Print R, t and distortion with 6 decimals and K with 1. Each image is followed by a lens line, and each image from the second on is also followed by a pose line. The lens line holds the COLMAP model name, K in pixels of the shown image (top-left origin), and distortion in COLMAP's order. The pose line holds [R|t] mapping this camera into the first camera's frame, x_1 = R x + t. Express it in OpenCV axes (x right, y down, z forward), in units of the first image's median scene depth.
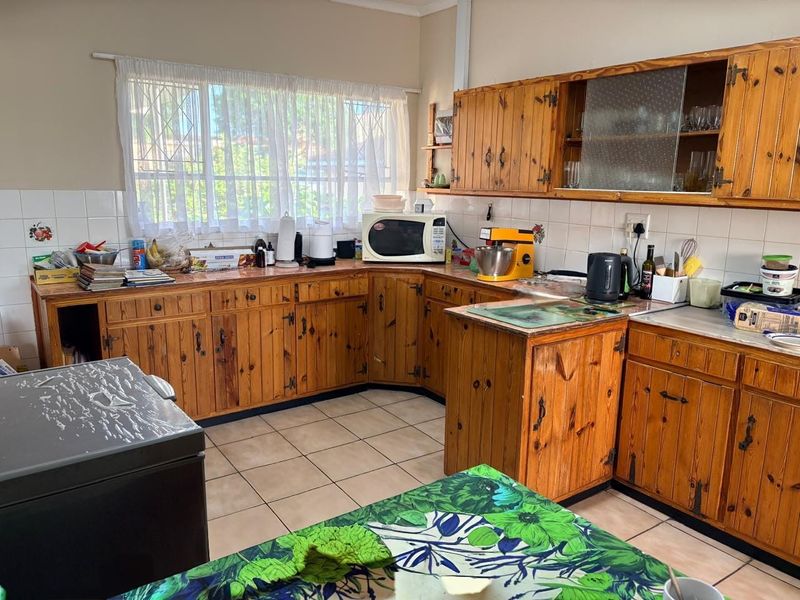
lens RADIAL K [[614.7, 0, 400.0], [0, 614.7, 300.0], [0, 0, 1]] dist [0.047416, -0.049105]
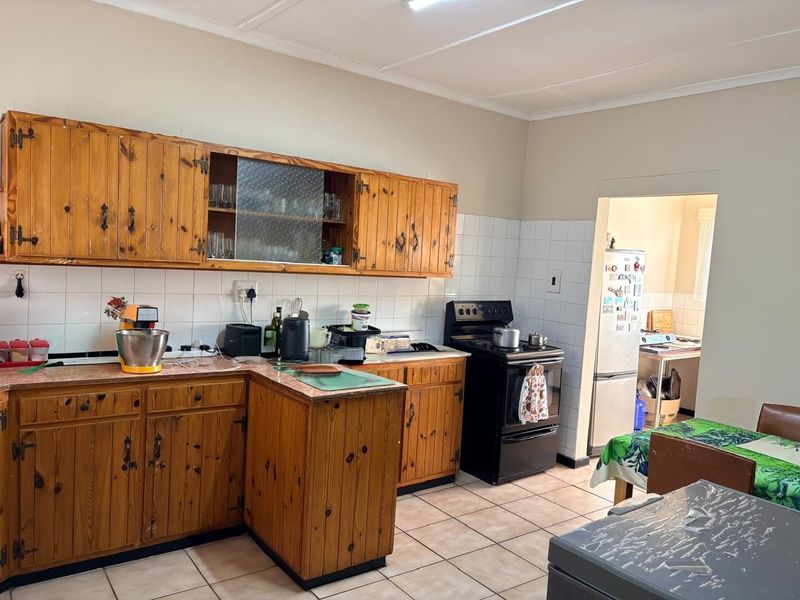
lens RADIAL K [[614.7, 0, 400.0], [0, 614.7, 300.0], [0, 0, 1]] dist [0.047416, -0.049105]
pose [[-0.045020, -0.092927, 0.994655, -0.844098], [0.134707, 0.986006, 0.098217, -0.203500], [-0.989862, 0.138409, -0.031872, 0.883579]]
